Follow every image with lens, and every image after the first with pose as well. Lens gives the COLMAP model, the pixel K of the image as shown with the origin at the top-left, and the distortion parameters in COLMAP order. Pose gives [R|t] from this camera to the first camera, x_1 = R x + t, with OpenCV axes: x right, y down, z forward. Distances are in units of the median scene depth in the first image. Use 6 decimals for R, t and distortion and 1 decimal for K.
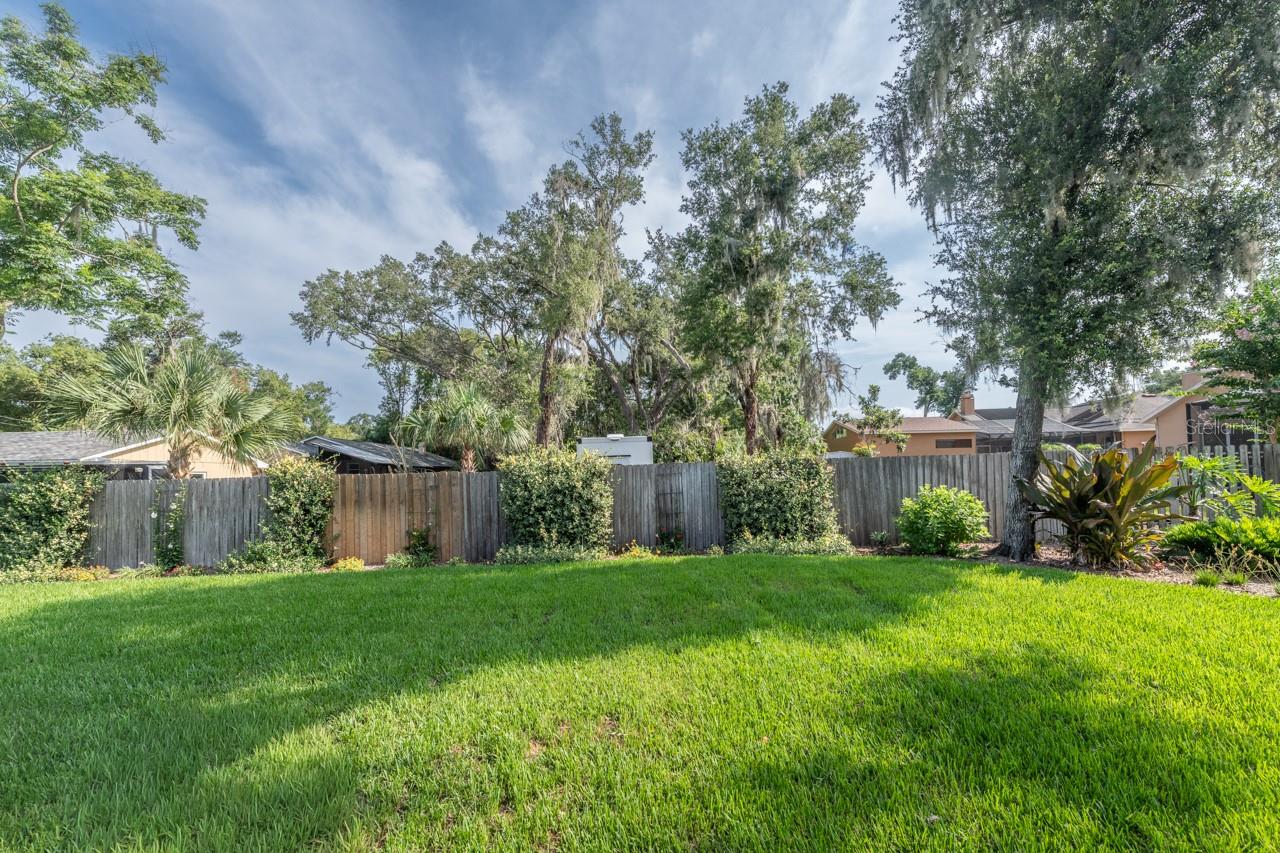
lens RADIAL K [[524.8, 0, 625.6], [0, 524.8, 459.1], [0, 0, 1]] dist [0.016244, -0.000040]
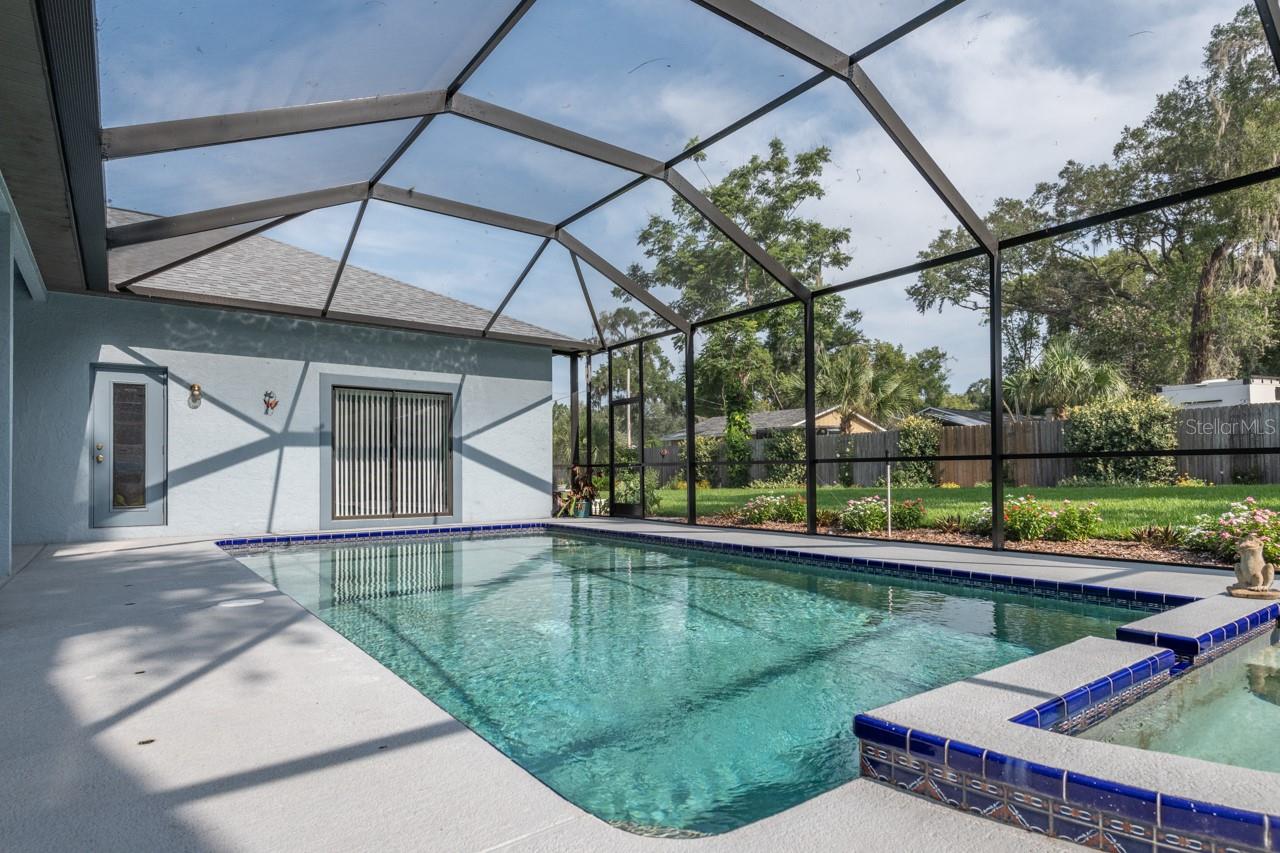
lens RADIAL K [[707.9, 0, 640.4], [0, 707.9, 468.7], [0, 0, 1]] dist [-0.013853, -0.000221]
pose [[0.604267, 0.009081, -0.796730, 0.143461], [0.024587, 0.999246, 0.030037, 0.019563], [0.796403, -0.037739, 0.603588, -0.239289]]
